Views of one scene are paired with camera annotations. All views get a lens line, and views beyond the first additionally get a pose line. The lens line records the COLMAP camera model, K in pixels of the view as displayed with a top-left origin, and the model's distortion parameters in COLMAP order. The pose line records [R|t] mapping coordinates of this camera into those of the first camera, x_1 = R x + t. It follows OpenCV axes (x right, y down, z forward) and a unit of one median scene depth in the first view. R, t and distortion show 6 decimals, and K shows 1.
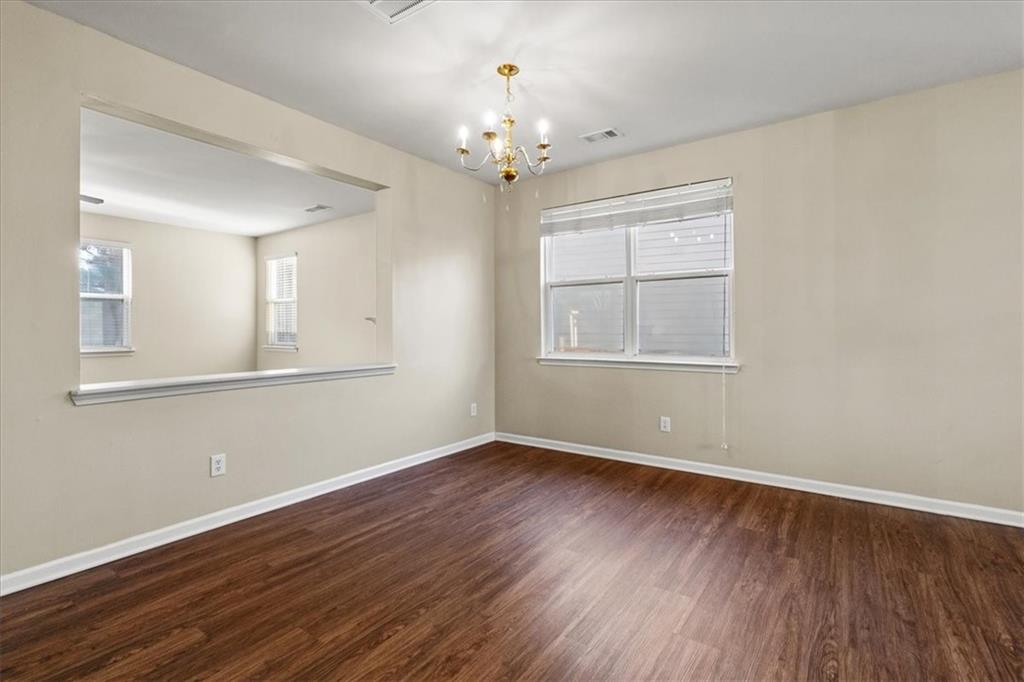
lens RADIAL K [[467.6, 0, 520.7], [0, 467.6, 320.7], [0, 0, 1]] dist [0.003843, -0.002145]
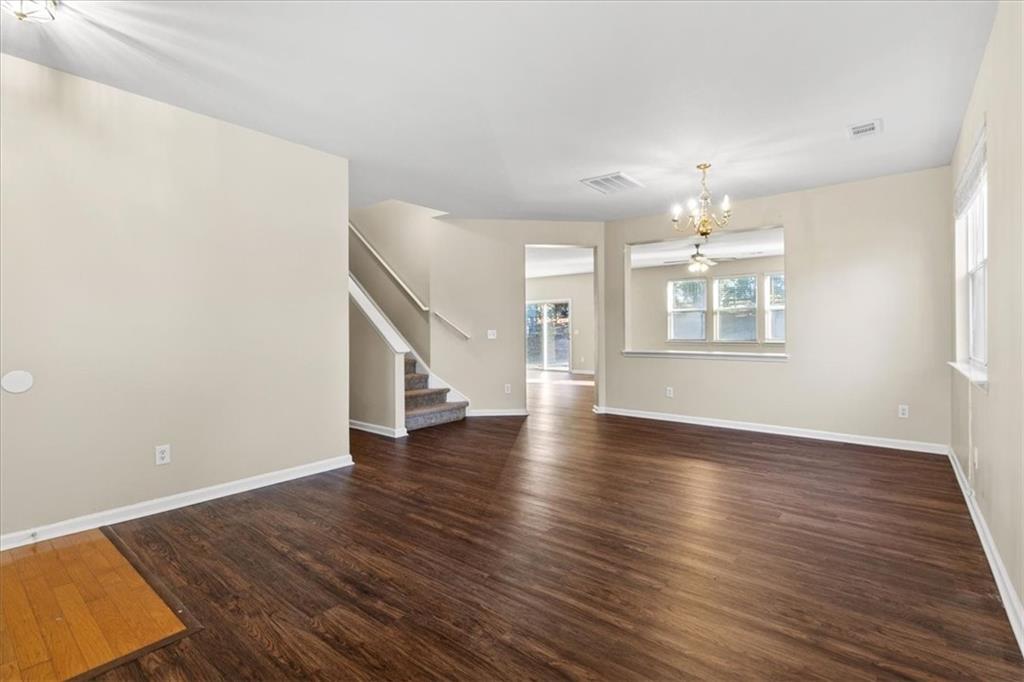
lens RADIAL K [[467.6, 0, 520.0], [0, 467.6, 333.3], [0, 0, 1]] dist [0.003843, -0.002145]
pose [[-0.063886, 0.011039, -0.997896, 1.279434], [0.023288, 0.999683, 0.009568, -0.002000], [0.997685, -0.022627, -0.064123, 0.381335]]
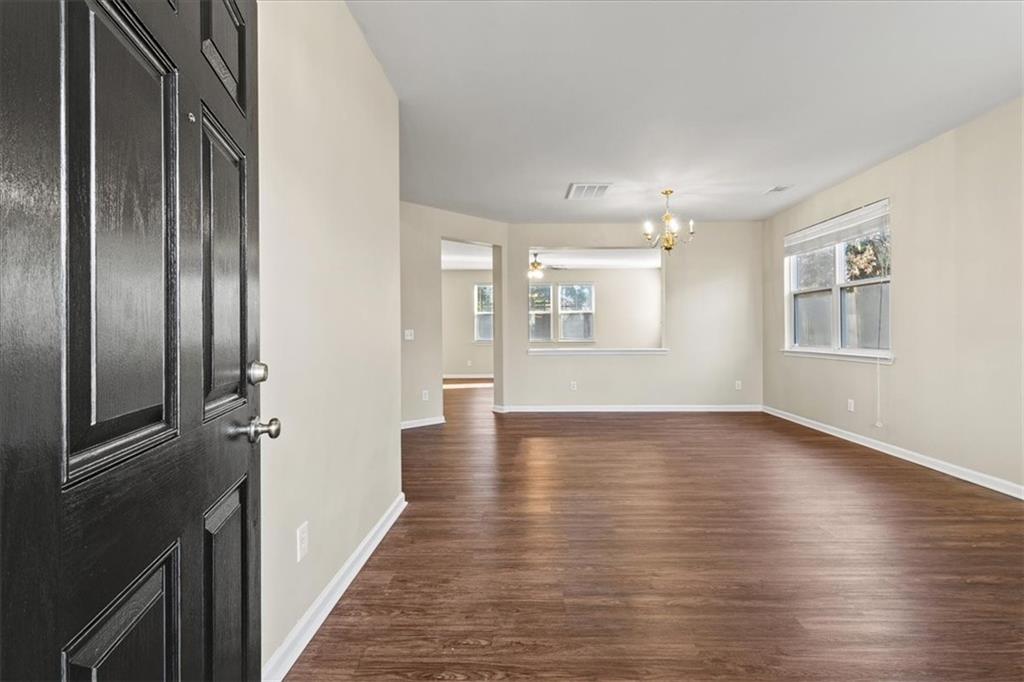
lens RADIAL K [[467.6, 0, 519.9], [0, 467.6, 335.4], [0, 0, 1]] dist [0.003843, -0.002145]
pose [[0.556338, 0.006086, -0.830934, 0.979954], [0.021013, 0.999550, 0.021390, -0.006826], [0.830690, -0.029361, 0.555960, -0.461769]]
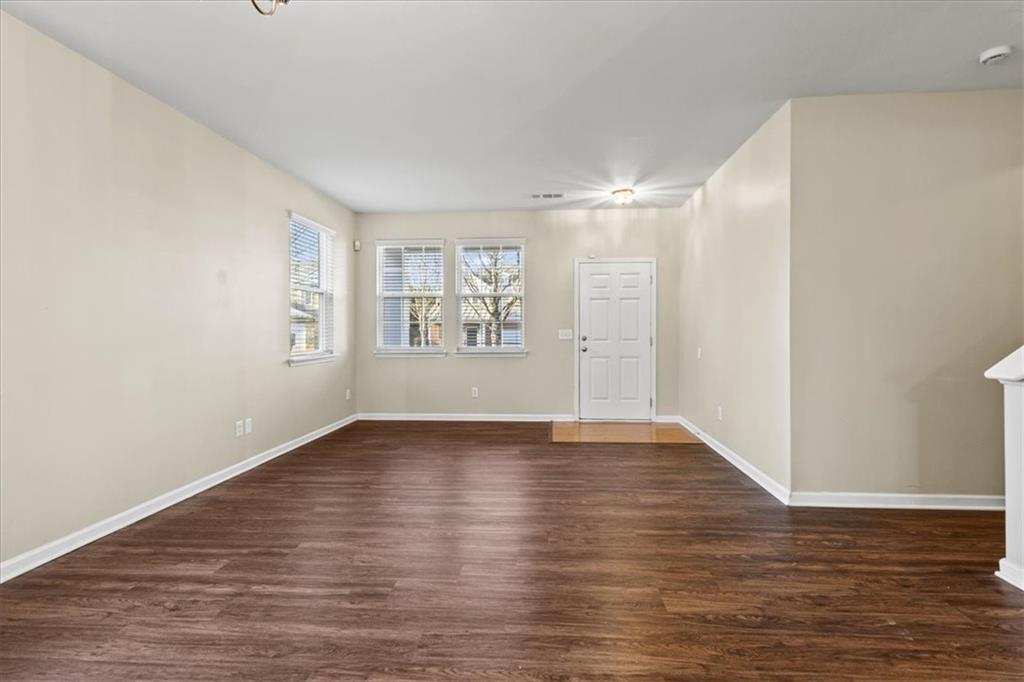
lens RADIAL K [[467.6, 0, 522.2], [0, 467.6, 332.1], [0, 0, 1]] dist [0.003843, -0.002145]
pose [[-0.524096, 0.003563, 0.851652, -0.417720], [-0.010333, 0.999891, -0.010541, 0.017671], [-0.851596, -0.014324, -0.524002, 0.788148]]
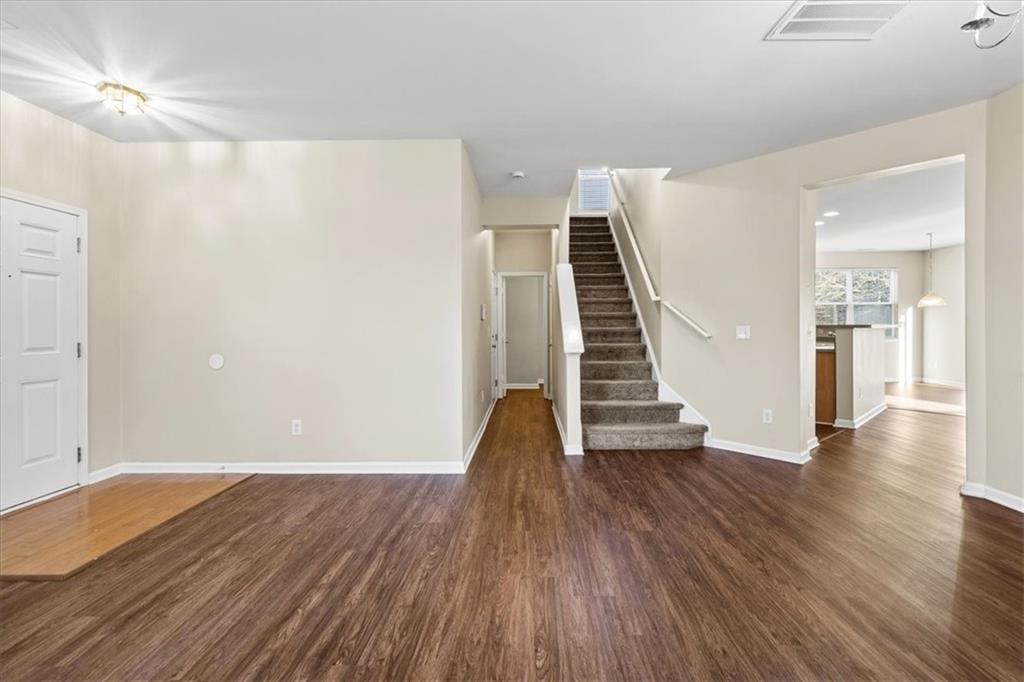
lens RADIAL K [[467.6, 0, 524.7], [0, 467.6, 335.2], [0, 0, 1]] dist [0.003843, -0.002145]
pose [[-0.823955, 0.018368, -0.566357, 0.595227], [0.019253, 0.999805, 0.004415, 0.009759], [0.566328, -0.007266, -0.824148, 0.867135]]
